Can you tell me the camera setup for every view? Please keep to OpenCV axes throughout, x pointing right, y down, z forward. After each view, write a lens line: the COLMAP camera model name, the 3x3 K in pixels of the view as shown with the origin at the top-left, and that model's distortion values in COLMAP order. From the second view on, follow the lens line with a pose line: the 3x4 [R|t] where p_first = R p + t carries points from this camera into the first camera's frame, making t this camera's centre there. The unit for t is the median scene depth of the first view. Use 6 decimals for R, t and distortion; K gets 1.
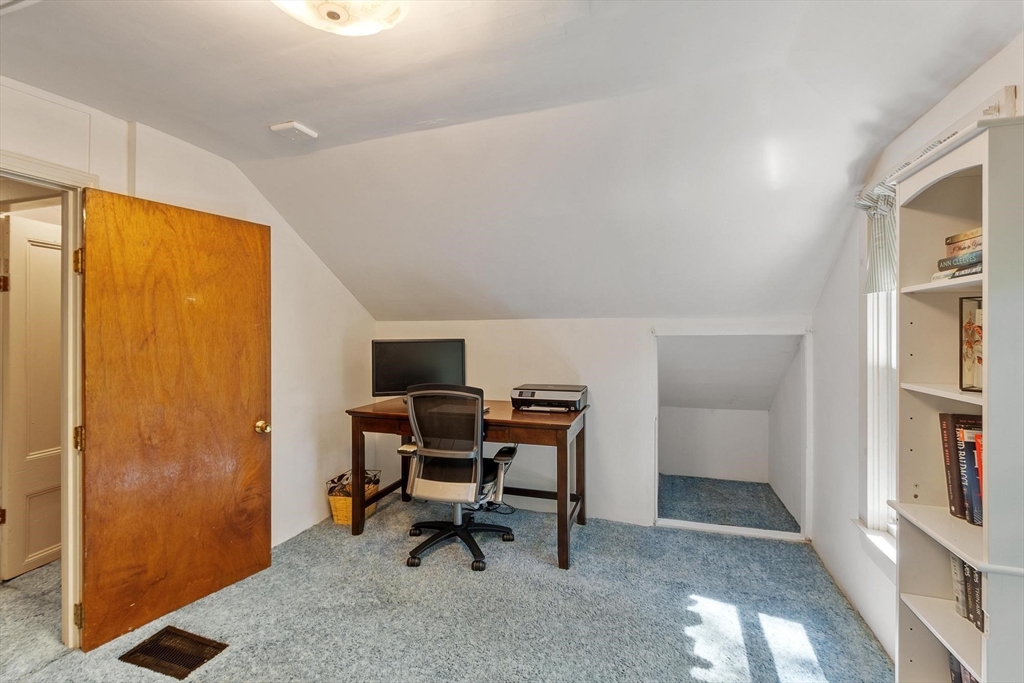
lens RADIAL K [[452.2, 0, 512.5], [0, 452.2, 337.1], [0, 0, 1]] dist [-0.002491, -0.000419]
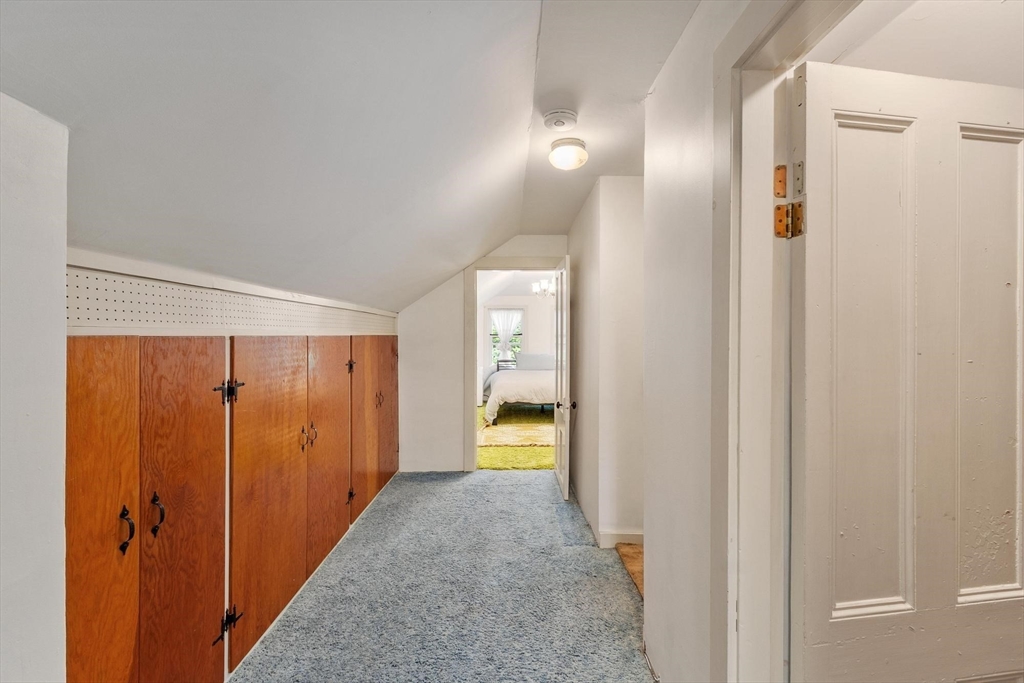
lens RADIAL K [[452.2, 0, 512.1], [0, 452.2, 338.7], [0, 0, 1]] dist [-0.002491, -0.000419]
pose [[0.325597, 0.001889, -0.945507, -0.788394], [0.002734, 0.999992, 0.002939, -0.000027], [0.945505, -0.003543, 0.325590, 0.580456]]
